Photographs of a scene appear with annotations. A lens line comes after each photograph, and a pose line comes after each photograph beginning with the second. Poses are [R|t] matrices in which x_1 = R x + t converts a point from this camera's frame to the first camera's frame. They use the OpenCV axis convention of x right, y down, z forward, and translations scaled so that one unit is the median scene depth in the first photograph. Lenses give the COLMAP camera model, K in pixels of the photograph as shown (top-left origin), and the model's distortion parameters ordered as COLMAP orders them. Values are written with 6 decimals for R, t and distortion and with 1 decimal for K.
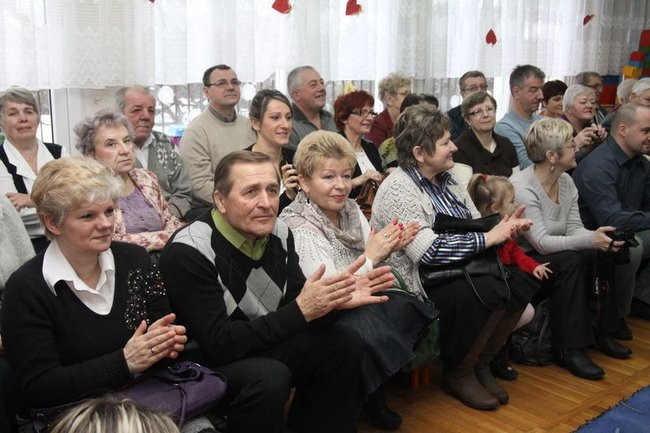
lens RADIAL K [[748.3, 0, 327.3], [0, 748.3, 230.7], [0, 0, 1]] dist [-0.013422, -0.015953]
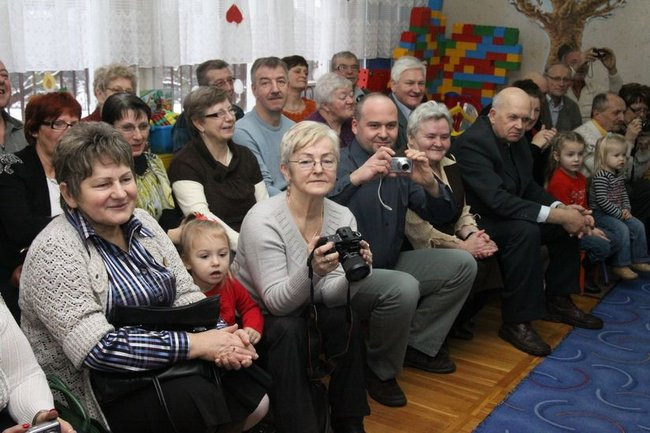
lens RADIAL K [[748.3, 0, 327.3], [0, 748.3, 230.7], [0, 0, 1]] dist [-0.013422, -0.015953]
pose [[0.965518, -0.060038, 0.253317, 0.105433], [0.050489, 0.997753, 0.044034, -0.060347], [-0.255392, -0.029726, 0.966381, 0.197696]]
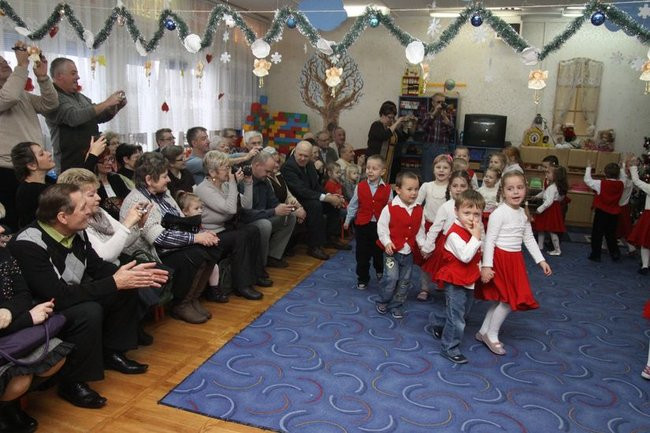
lens RADIAL K [[565.3, 0, 325.0], [0, 565.3, 216.5], [0, 0, 1]] dist [-0.052535, 0.030824]
pose [[0.858099, -0.075940, 0.507837, -0.128323], [0.094752, 0.995437, -0.011250, 0.019756], [-0.504666, 0.057772, 0.861380, -0.209353]]
